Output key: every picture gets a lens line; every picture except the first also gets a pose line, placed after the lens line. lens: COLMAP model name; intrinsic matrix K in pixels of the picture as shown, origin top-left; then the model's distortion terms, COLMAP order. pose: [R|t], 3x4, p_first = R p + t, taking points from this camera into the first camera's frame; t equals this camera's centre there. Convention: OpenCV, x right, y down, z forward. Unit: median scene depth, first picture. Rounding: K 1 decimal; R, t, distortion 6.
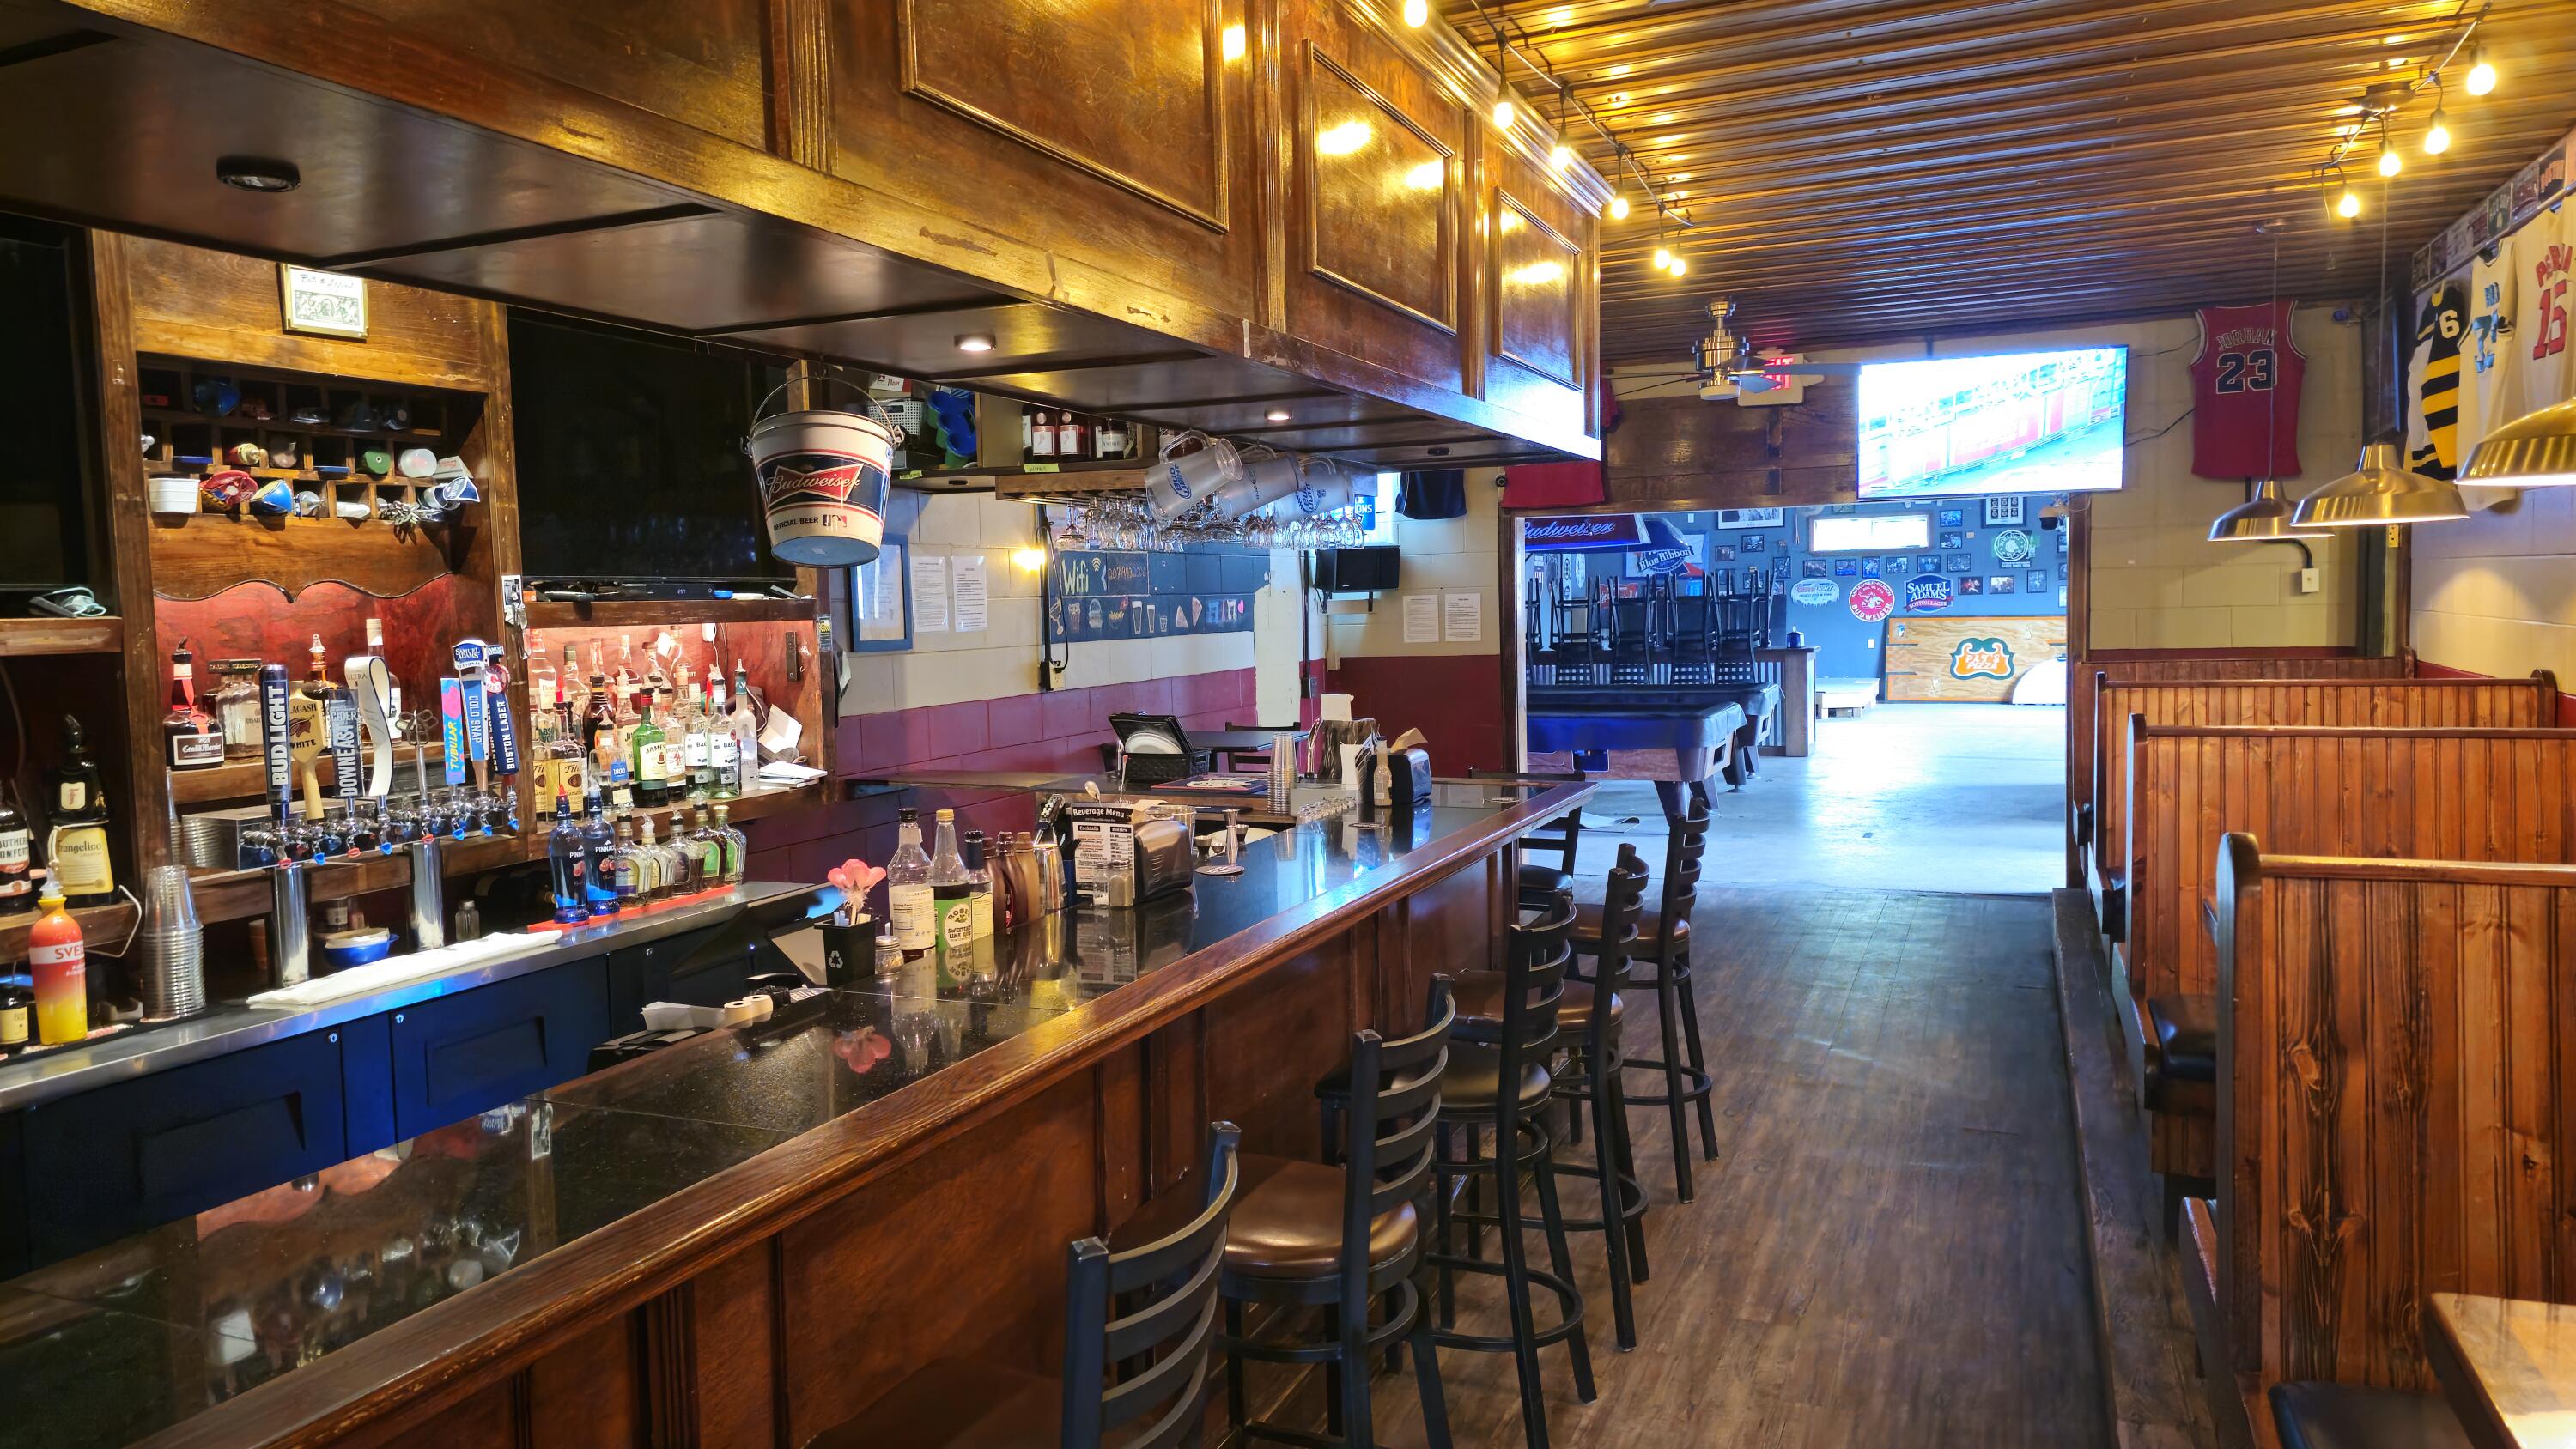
lens RADIAL K [[1703.7, 0, 1292.8], [0, 1703.7, 714.3], [0, 0, 1]] dist [0.057965, -0.009552]
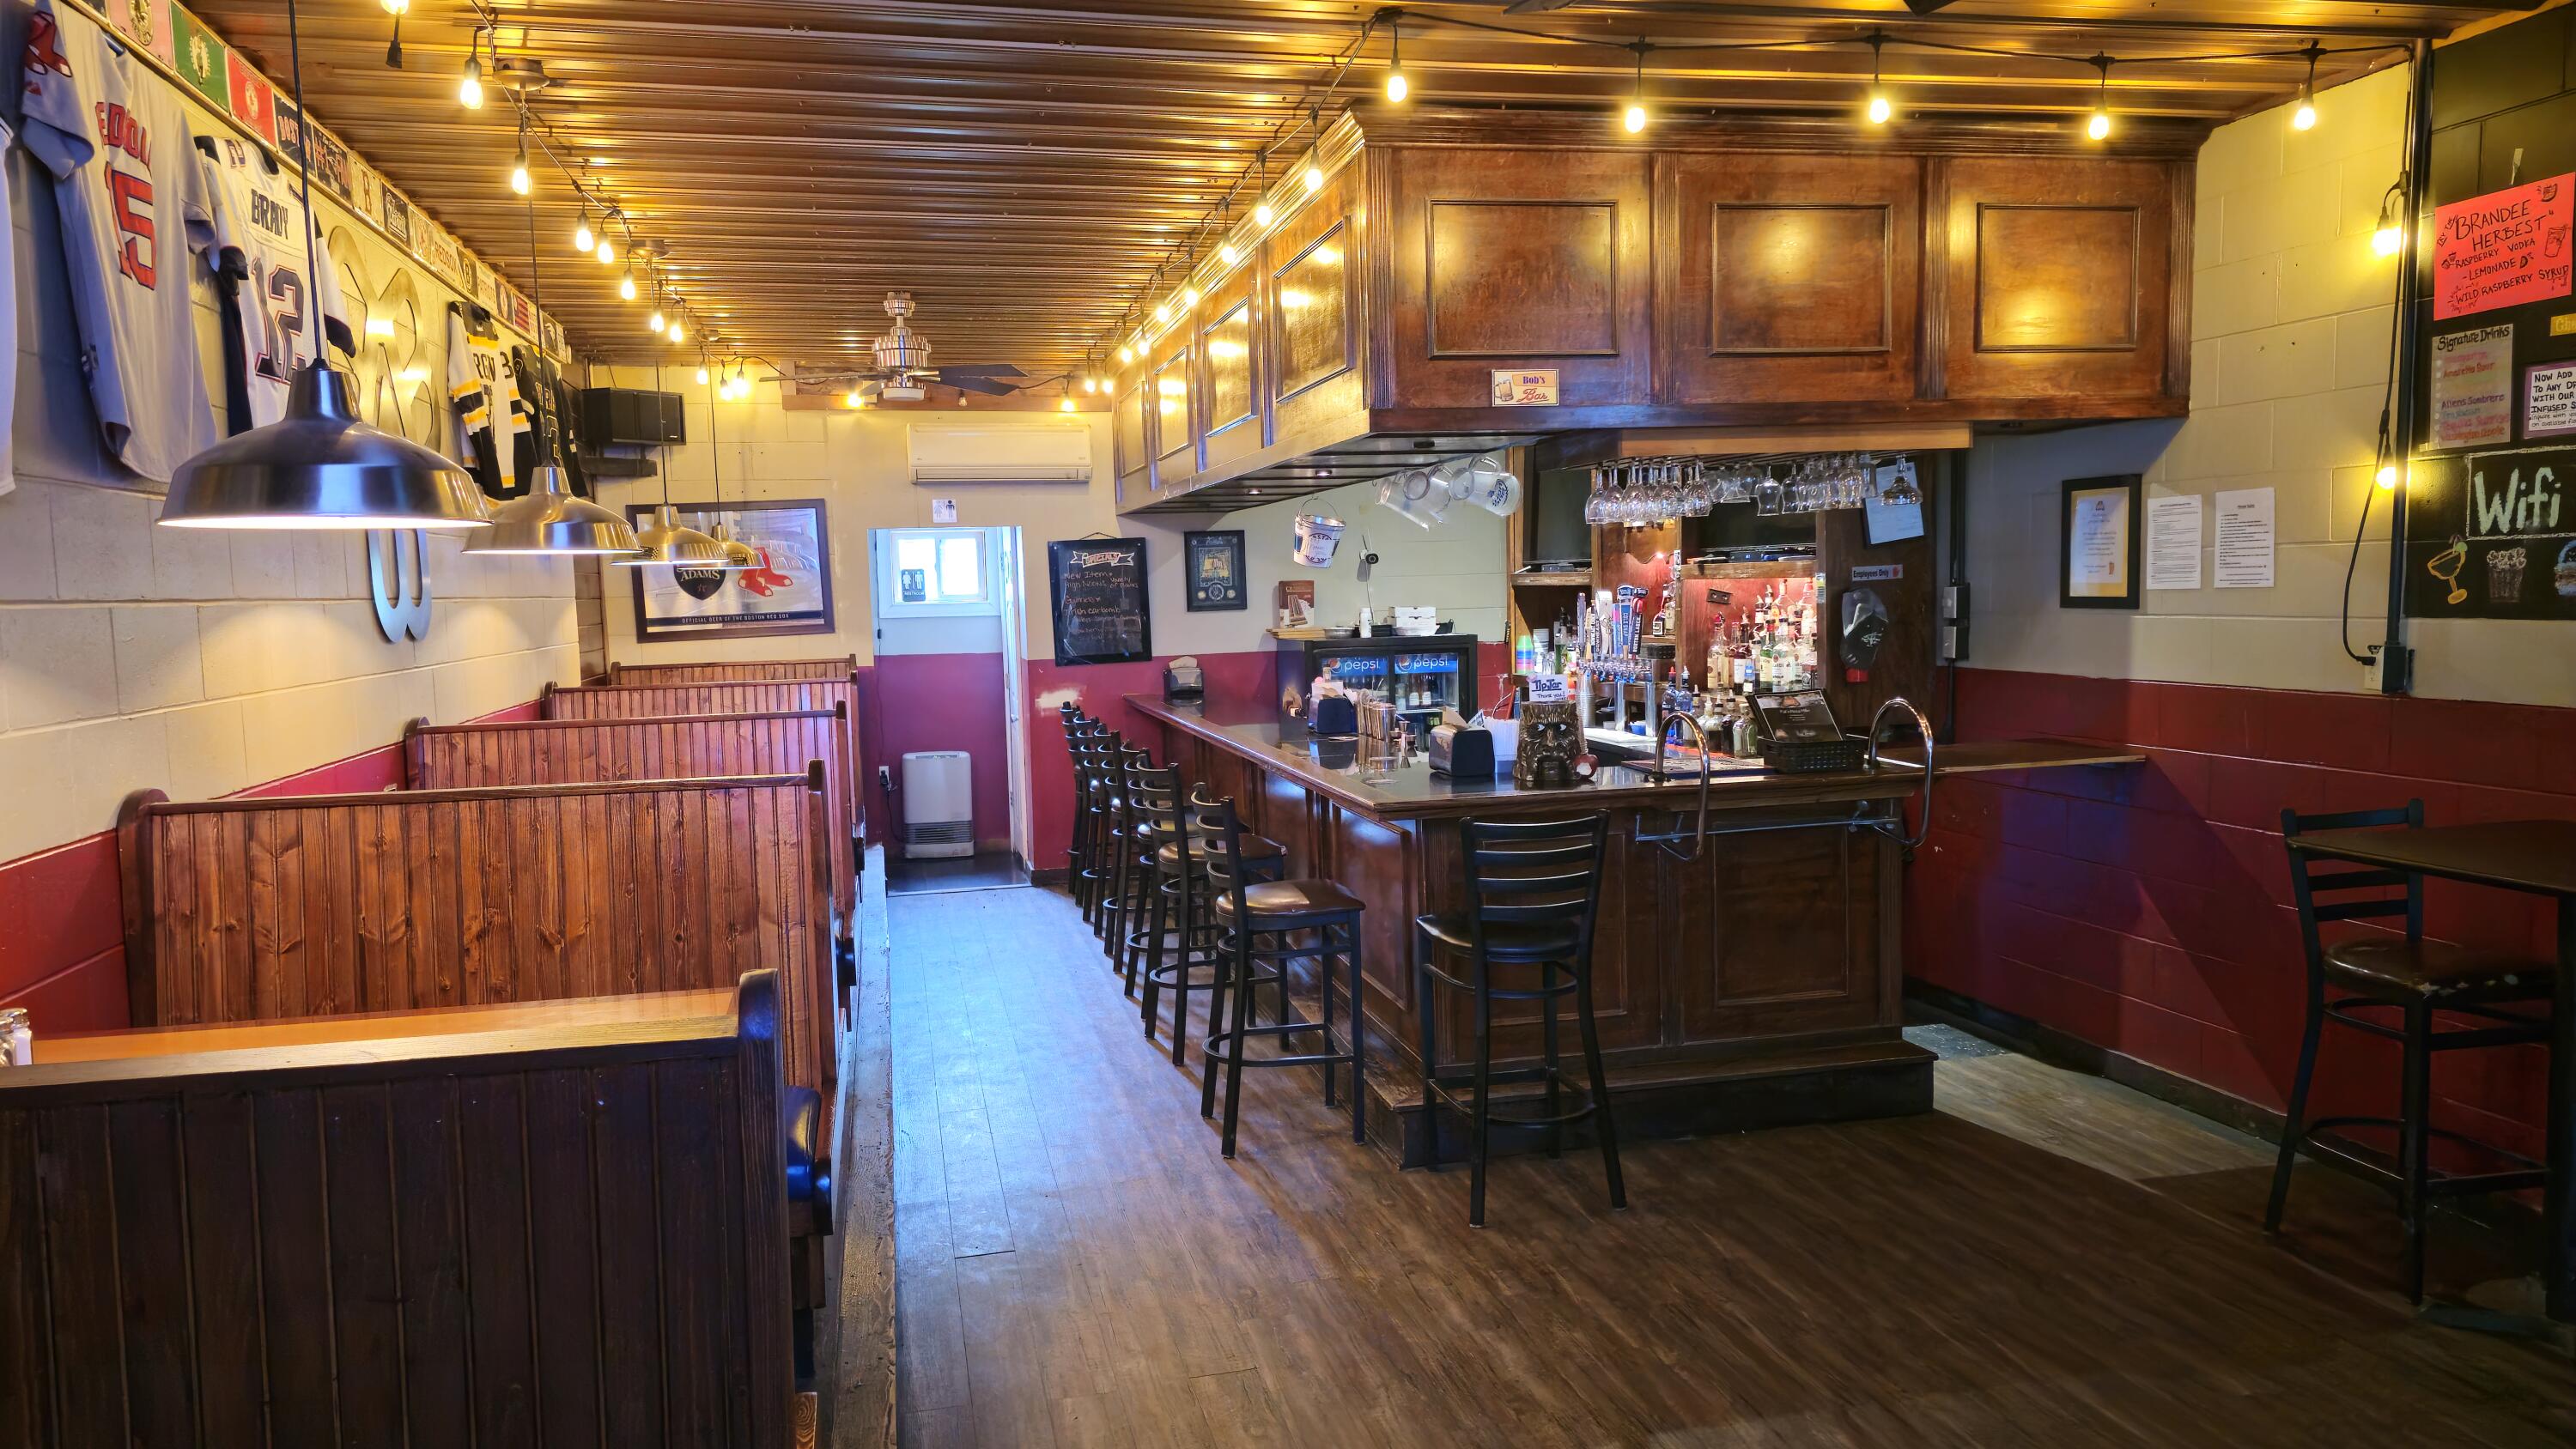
lens RADIAL K [[1716.8, 0, 1303.4], [0, 1716.8, 728.4], [0, 0, 1]] dist [0.062372, -0.016125]
pose [[-0.806422, 0.096667, -0.583386, 0.621939], [0.006399, 0.987917, 0.154852, -0.115569], [0.591306, 0.121143, -0.797297, 1.446325]]
